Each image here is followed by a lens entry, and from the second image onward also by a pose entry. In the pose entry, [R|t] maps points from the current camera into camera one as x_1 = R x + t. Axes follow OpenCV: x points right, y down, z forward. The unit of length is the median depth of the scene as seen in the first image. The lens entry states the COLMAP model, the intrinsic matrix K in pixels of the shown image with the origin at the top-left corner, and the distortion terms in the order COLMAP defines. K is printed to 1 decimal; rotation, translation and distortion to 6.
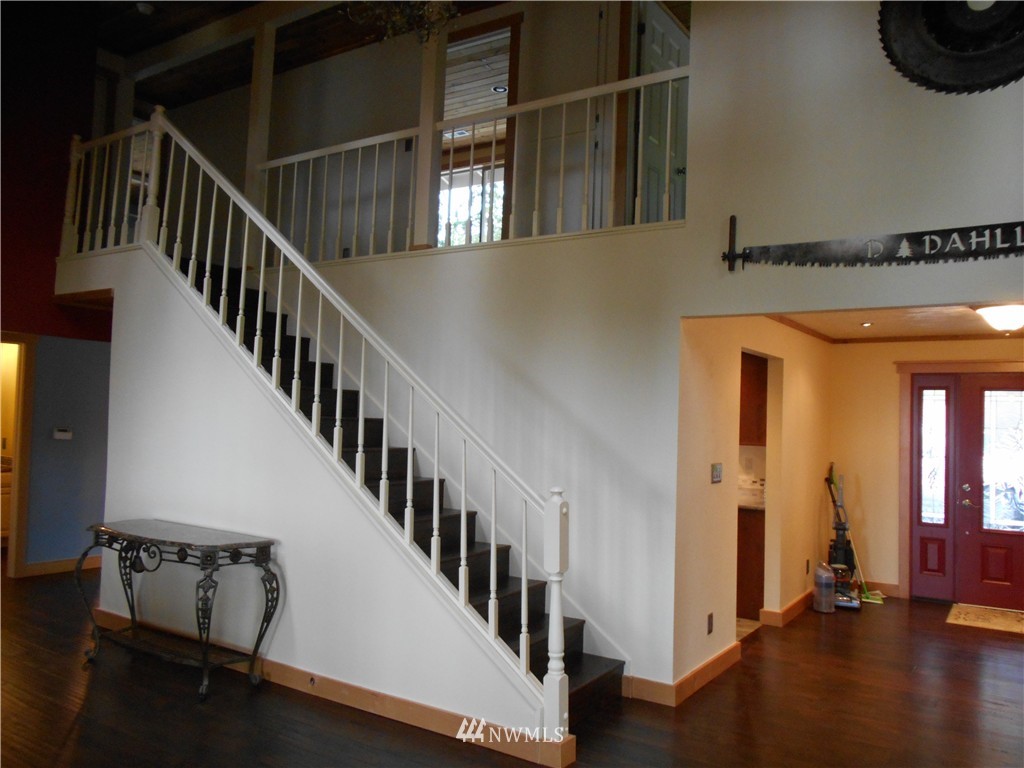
lens RADIAL K [[807.5, 0, 516.7], [0, 807.5, 381.9], [0, 0, 1]] dist [-0.048467, 0.057389]
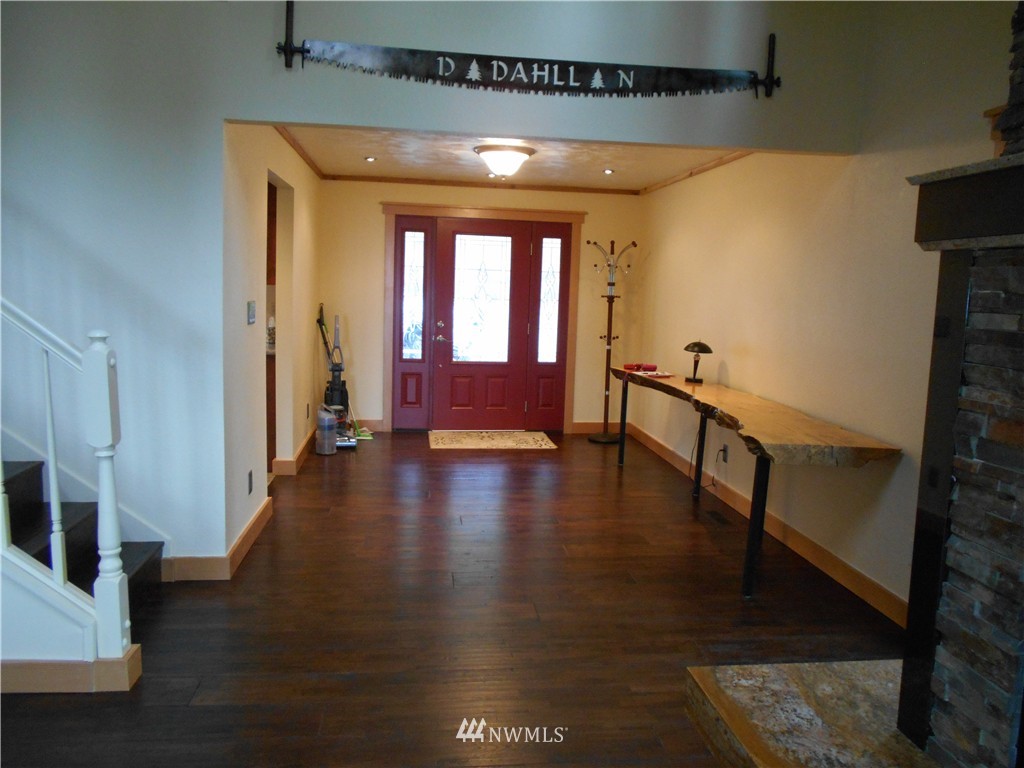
lens RADIAL K [[807.5, 0, 516.7], [0, 807.5, 381.9], [0, 0, 1]] dist [-0.048467, 0.057389]
pose [[0.751238, -0.078753, 0.655317, -0.114364], [-0.042576, 0.985006, 0.167182, 0.031170], [-0.658657, -0.153494, 0.736621, 0.170047]]
